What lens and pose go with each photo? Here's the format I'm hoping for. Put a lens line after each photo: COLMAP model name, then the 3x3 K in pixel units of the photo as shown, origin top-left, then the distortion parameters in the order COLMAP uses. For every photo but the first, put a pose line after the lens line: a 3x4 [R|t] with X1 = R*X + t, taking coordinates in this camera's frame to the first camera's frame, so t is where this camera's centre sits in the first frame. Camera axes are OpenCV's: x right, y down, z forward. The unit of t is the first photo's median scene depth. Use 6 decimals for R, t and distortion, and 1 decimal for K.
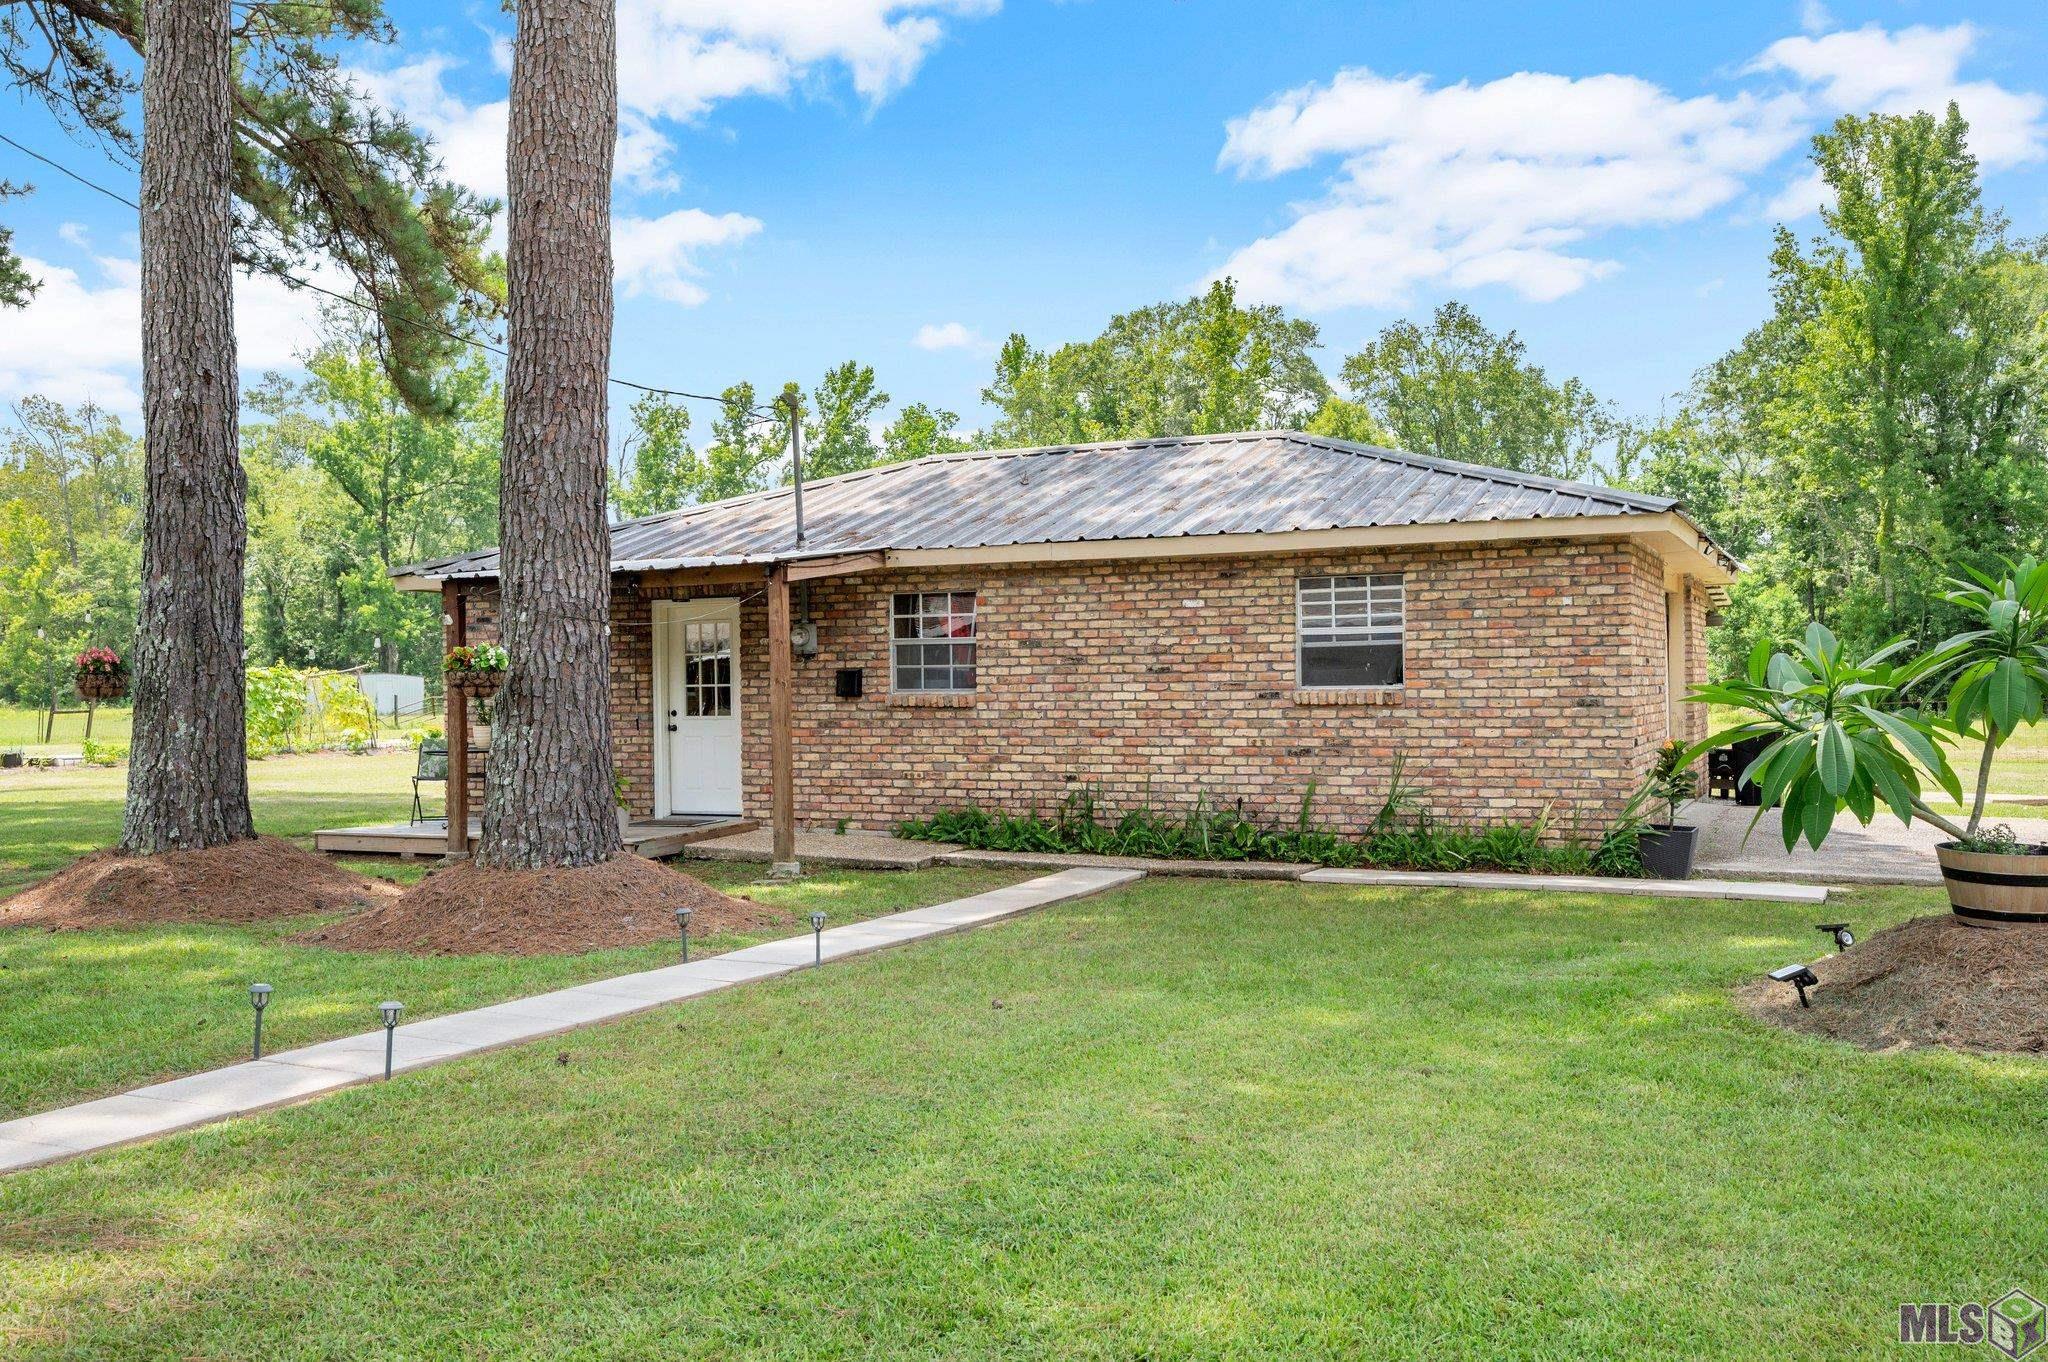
lens RADIAL K [[1768.6, 0, 1015.7], [0, 1768.6, 682.6], [0, 0, 1]] dist [-0.012486, 0.011992]
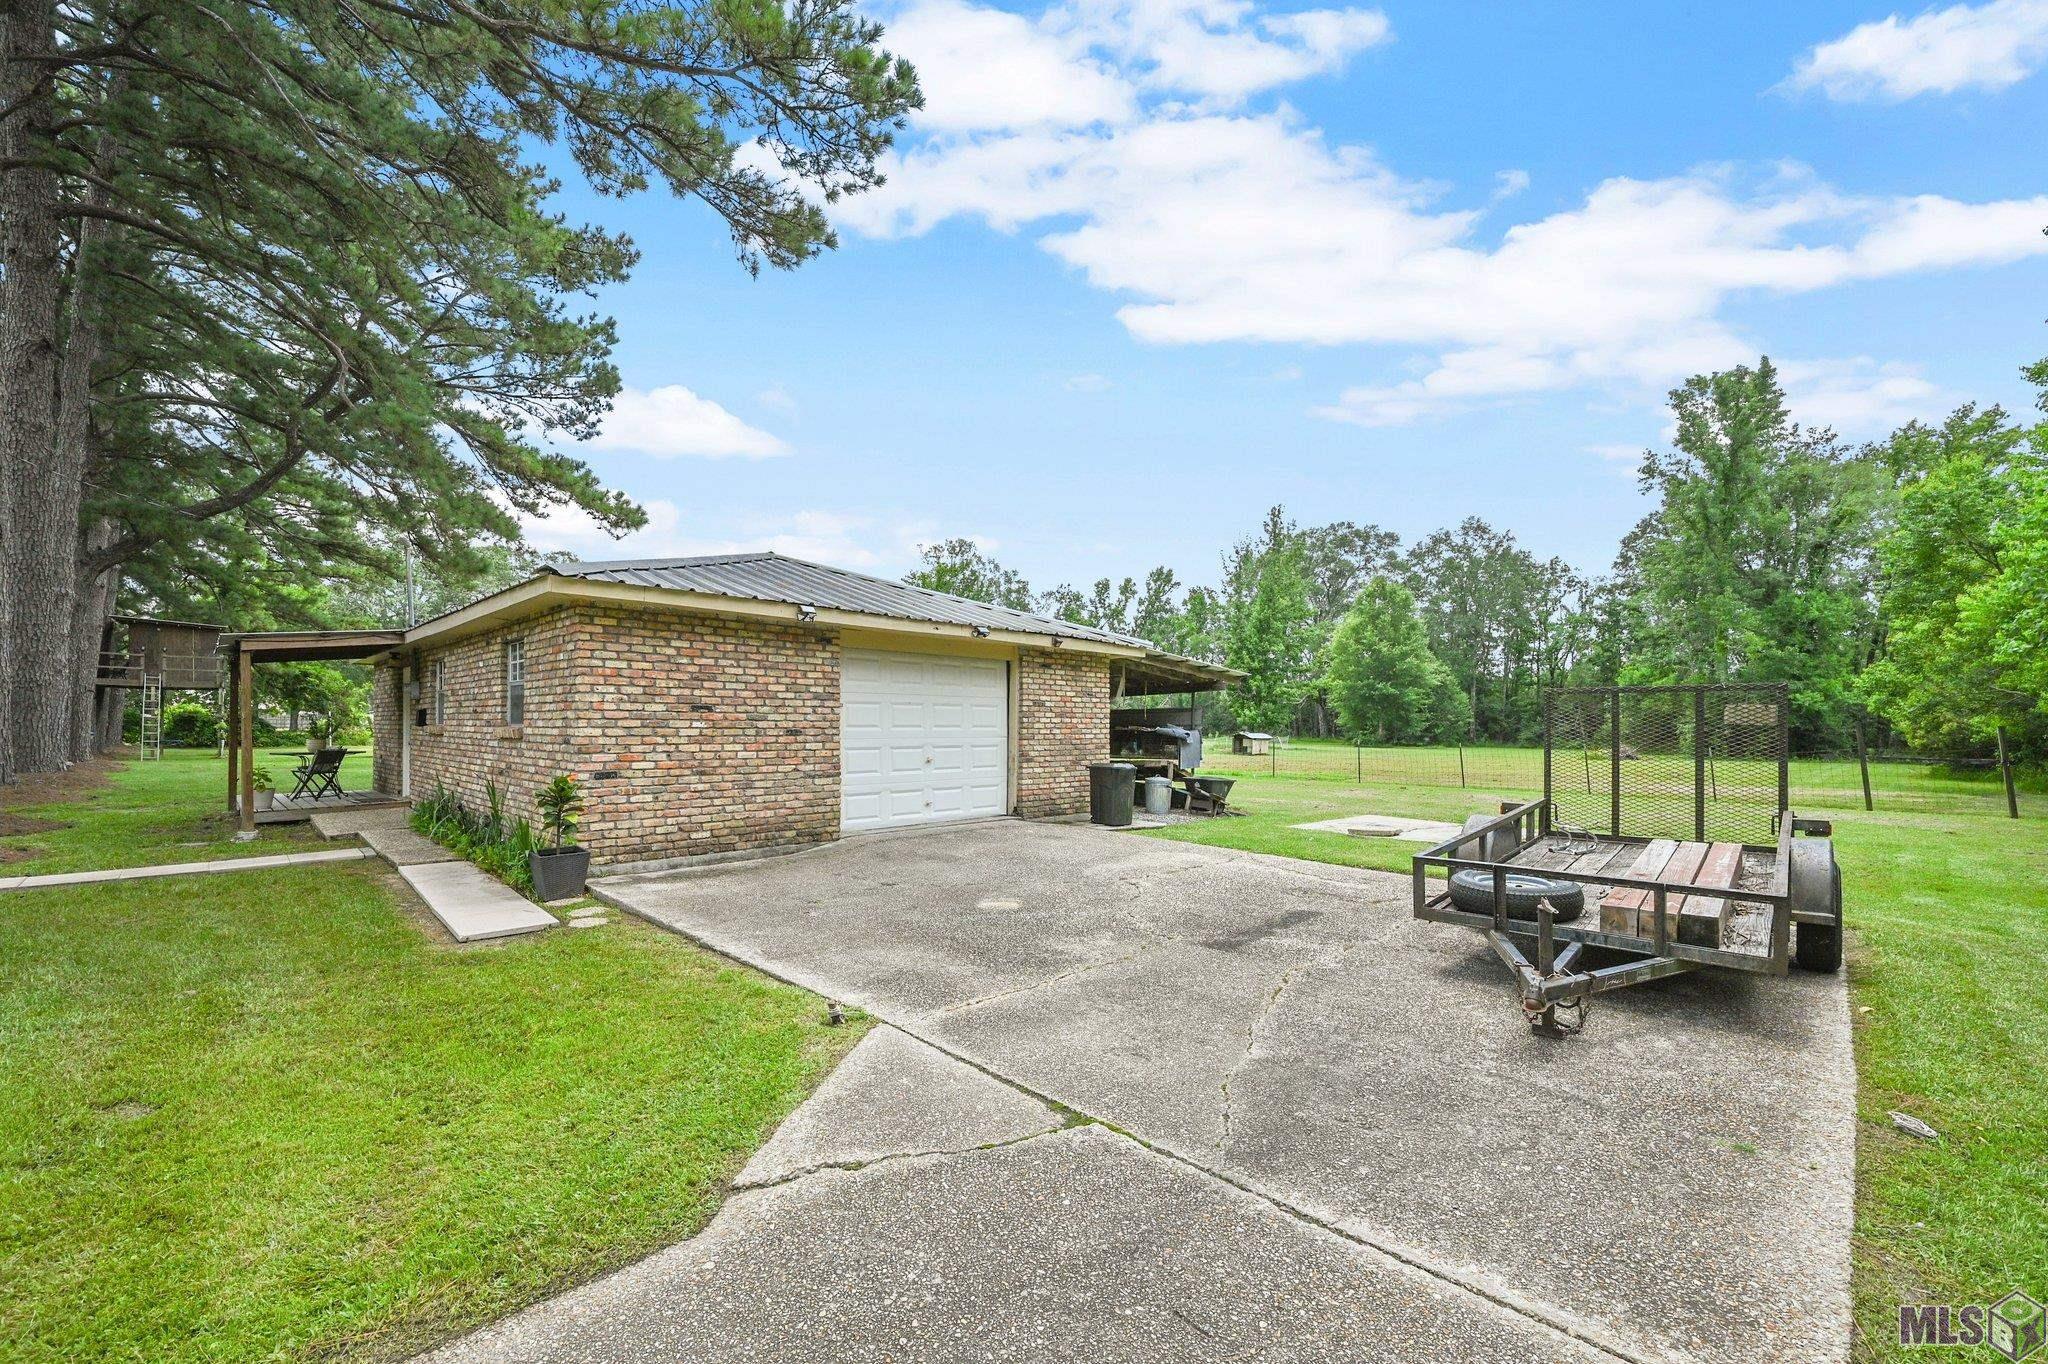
lens RADIAL K [[827.3, 0, 1007.6], [0, 827.3, 716.3], [0, 0, 1]] dist [-0.014420, -0.000514]
pose [[0.939875, 0.018317, -0.341028, 0.096318], [-0.021668, 0.999747, -0.006018, -0.000364], [0.340831, 0.013046, 0.940034, 0.072045]]
